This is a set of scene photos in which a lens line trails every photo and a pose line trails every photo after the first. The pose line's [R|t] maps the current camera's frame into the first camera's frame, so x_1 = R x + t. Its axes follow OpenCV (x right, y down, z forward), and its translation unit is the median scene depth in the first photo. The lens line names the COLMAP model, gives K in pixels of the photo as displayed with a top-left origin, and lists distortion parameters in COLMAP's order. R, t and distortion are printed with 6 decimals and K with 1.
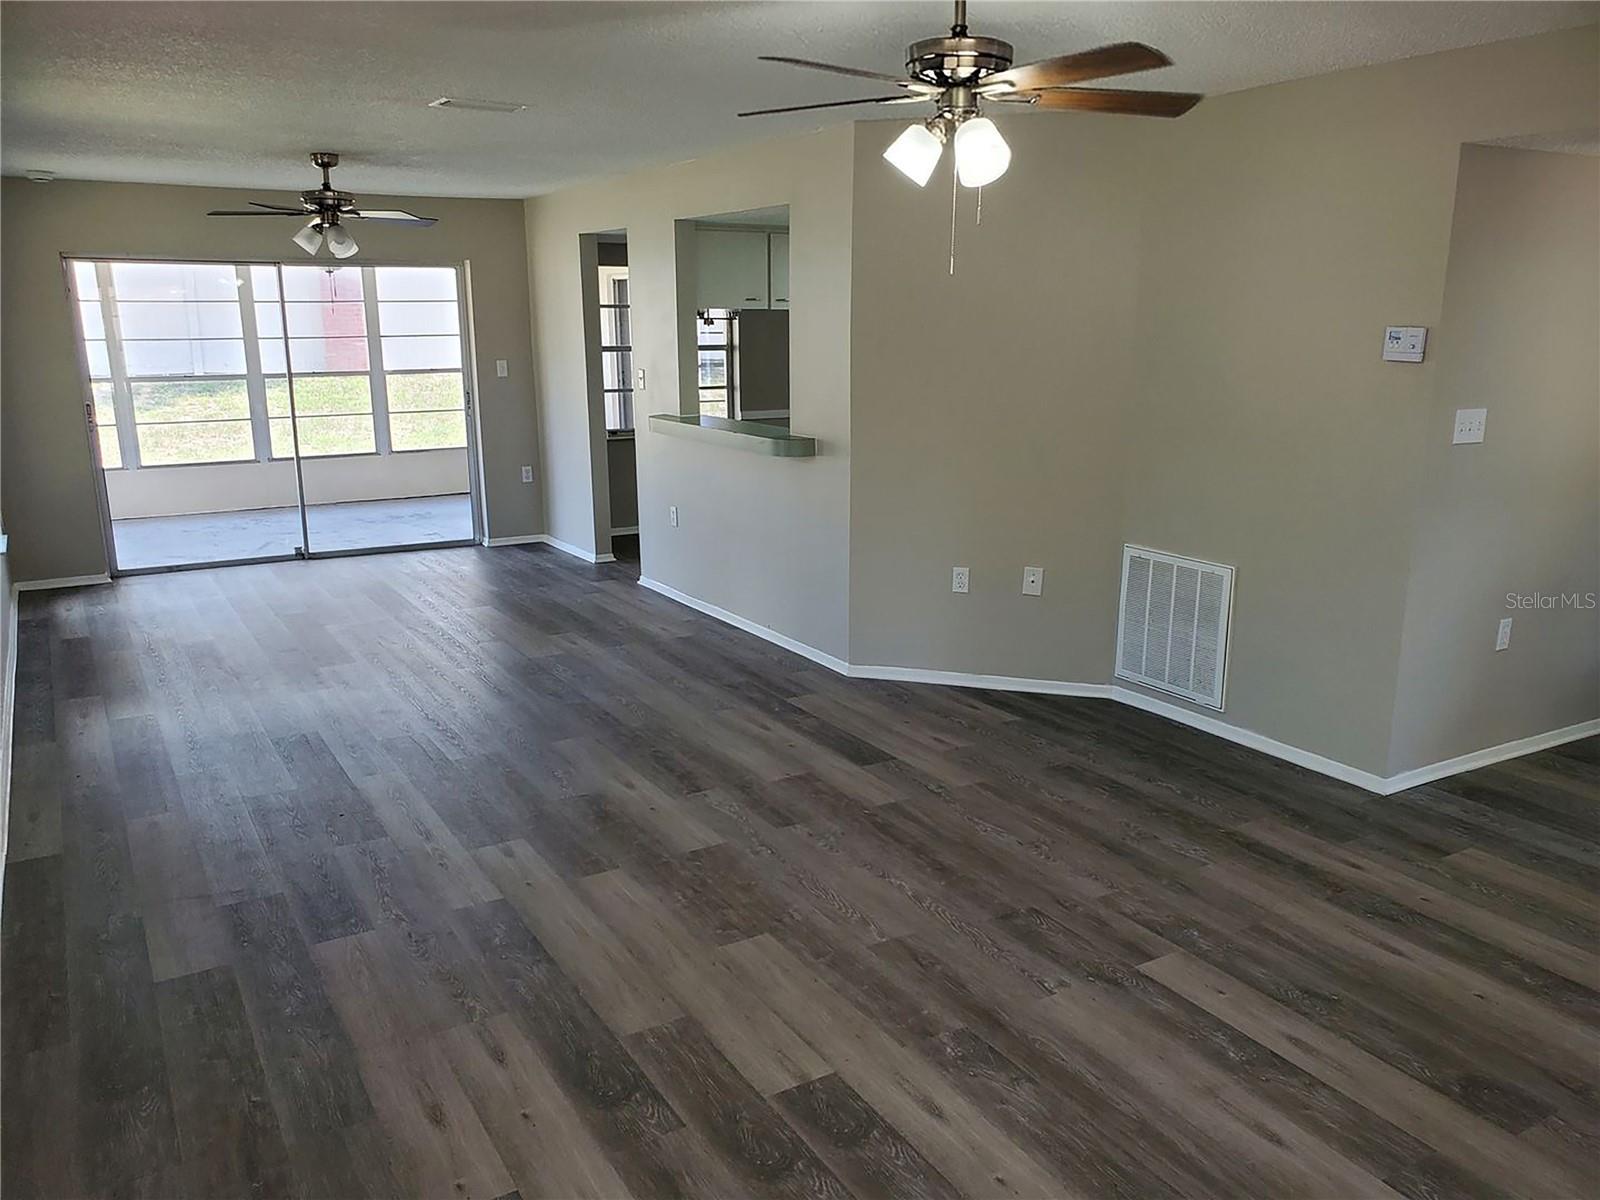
lens RADIAL K [[1249.9, 0, 808.0], [0, 1249.9, 604.9], [0, 0, 1]] dist [0.128819, -0.217481]
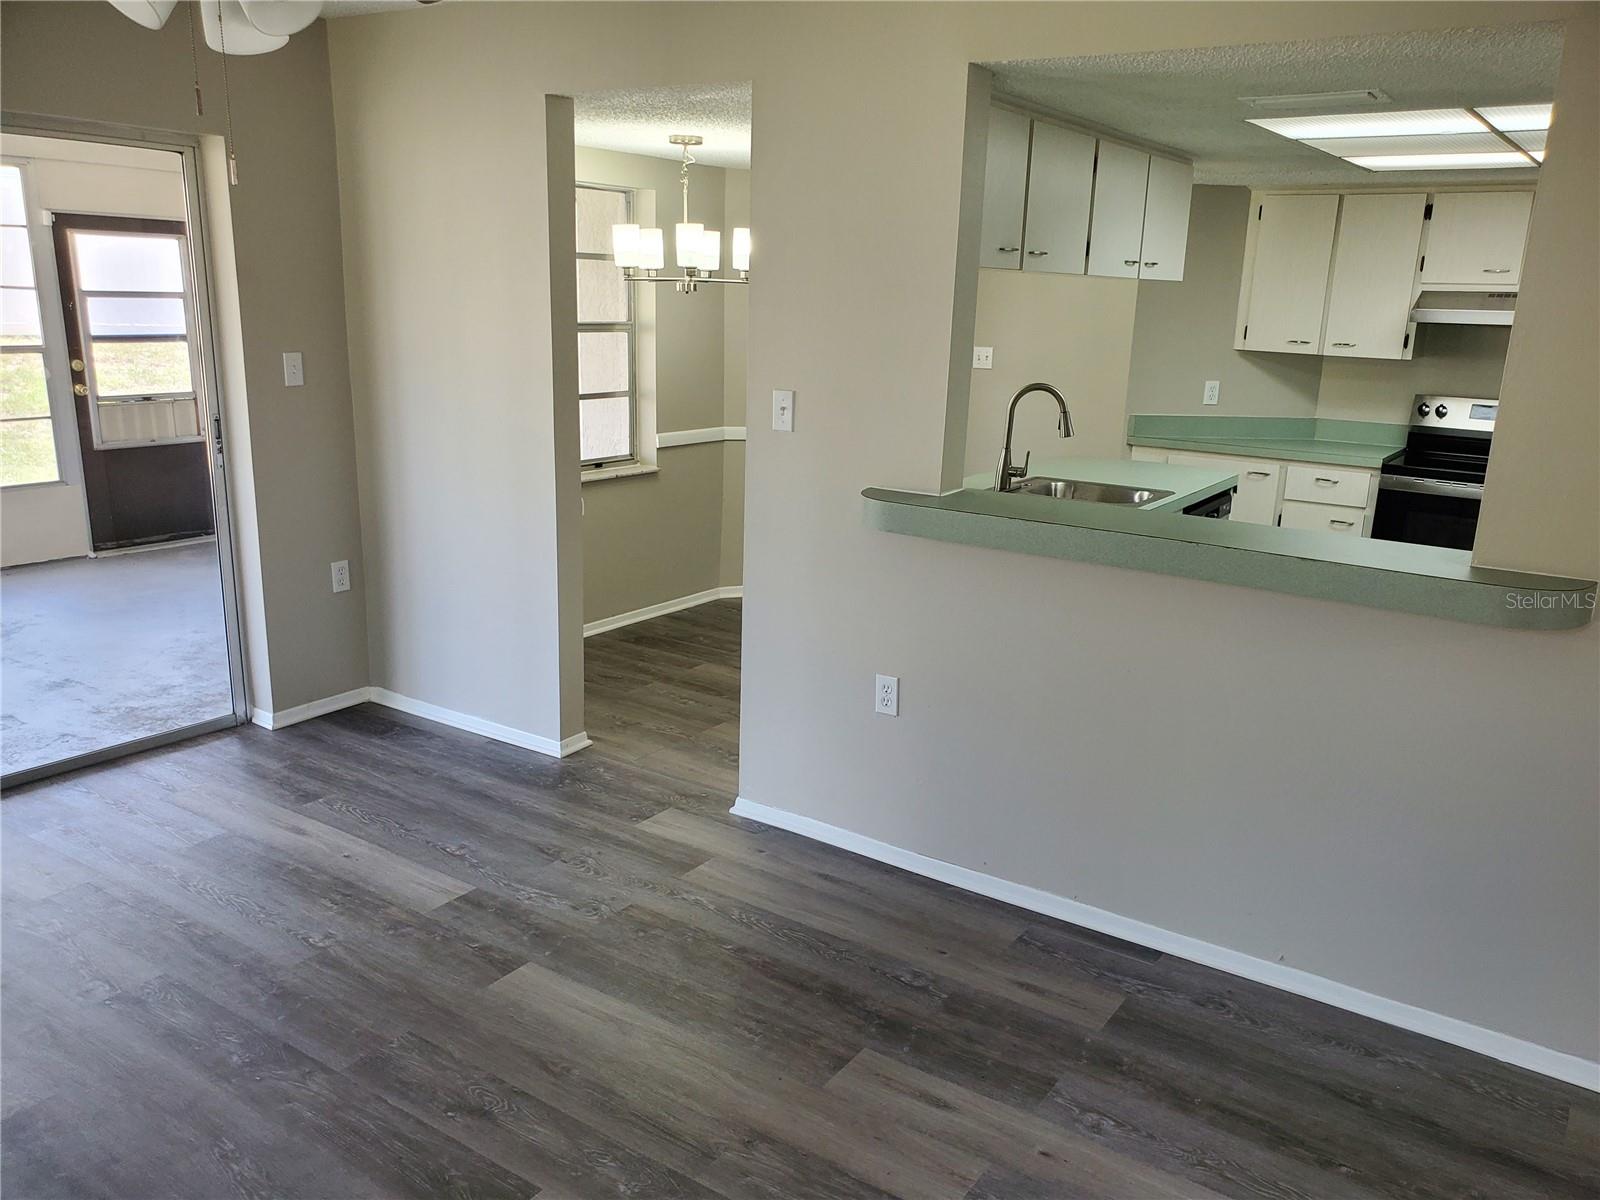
lens RADIAL K [[1296.7, 0, 842.5], [0, 1296.7, 477.9], [0, 0, 1]] dist [0.000588, -0.008677]
pose [[0.898734, -0.029684, 0.437489, -0.478563], [0.059662, 0.996706, -0.054937, -0.180030], [-0.434417, 0.075475, 0.897544, 0.781189]]
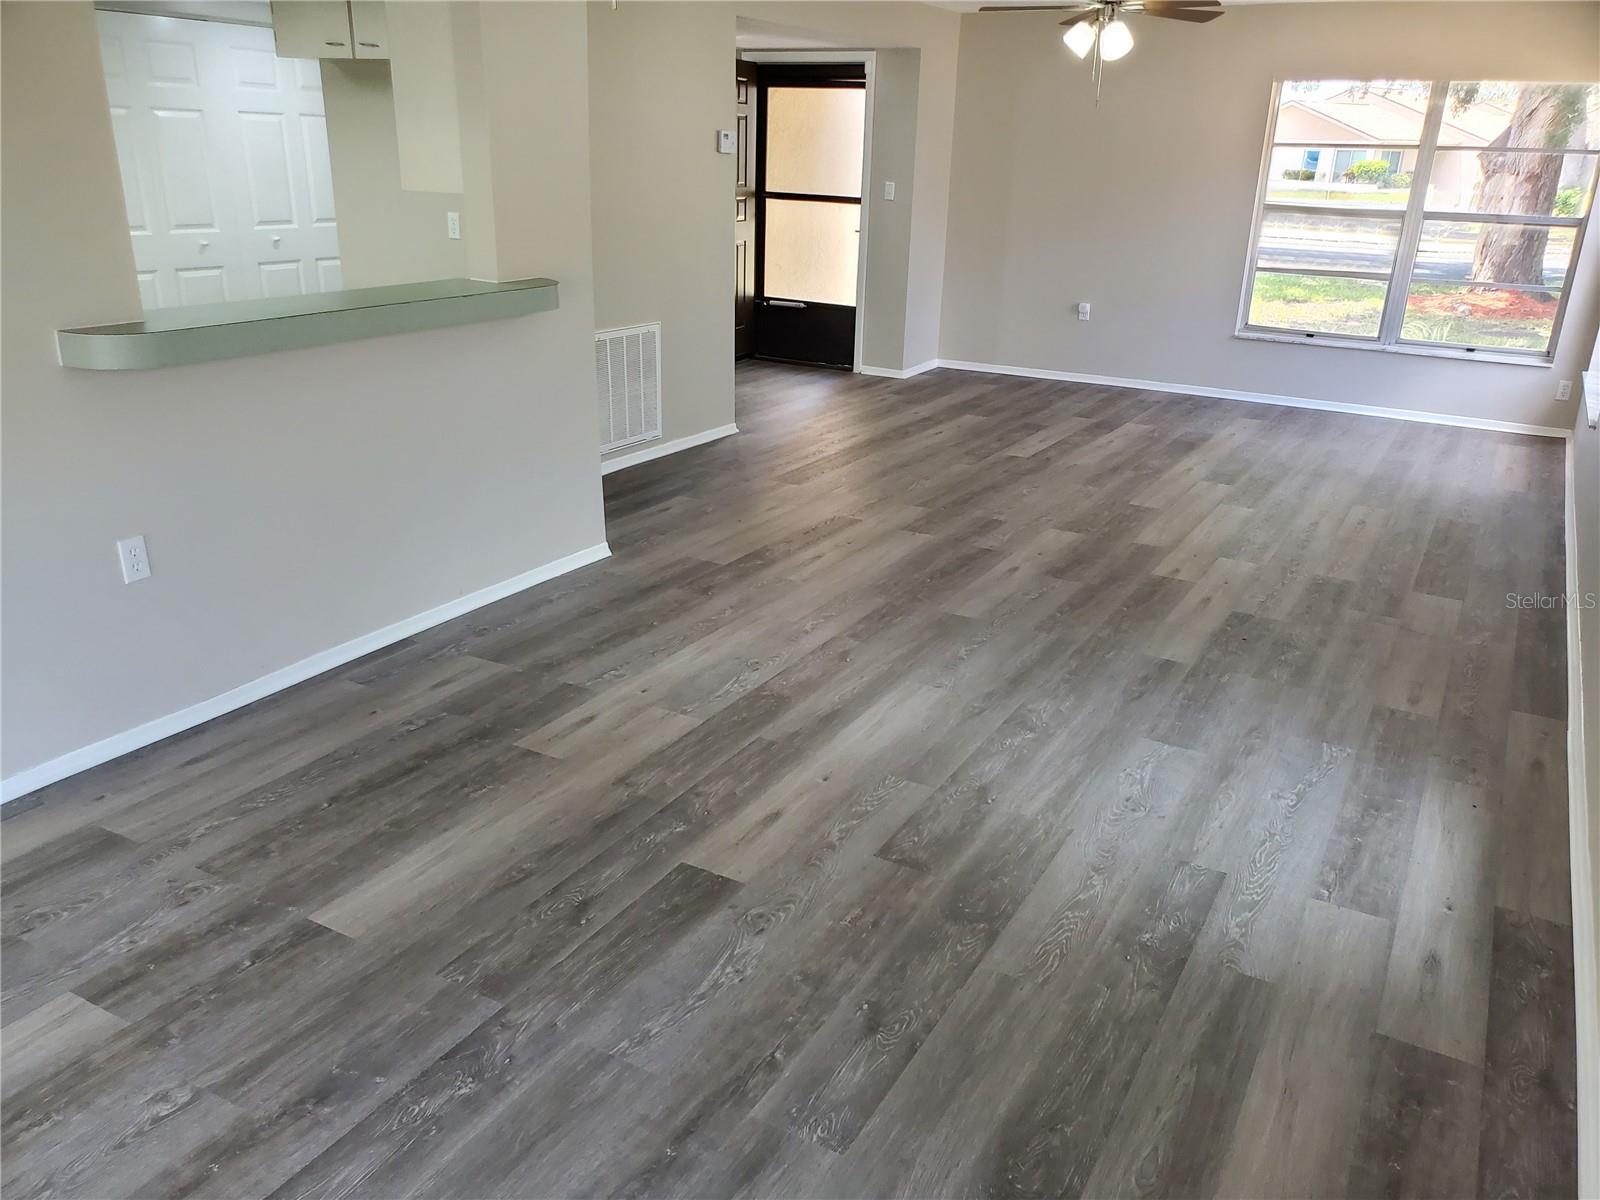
lens RADIAL K [[1249.9, 0, 808.0], [0, 1249.9, 604.9], [0, 0, 1]] dist [0.128819, -0.217481]
pose [[-0.501844, -0.310217, 0.807414, -0.823405], [0.165717, 0.881696, 0.441757, -0.299598], [-0.848935, 0.355495, -0.391066, 1.380516]]
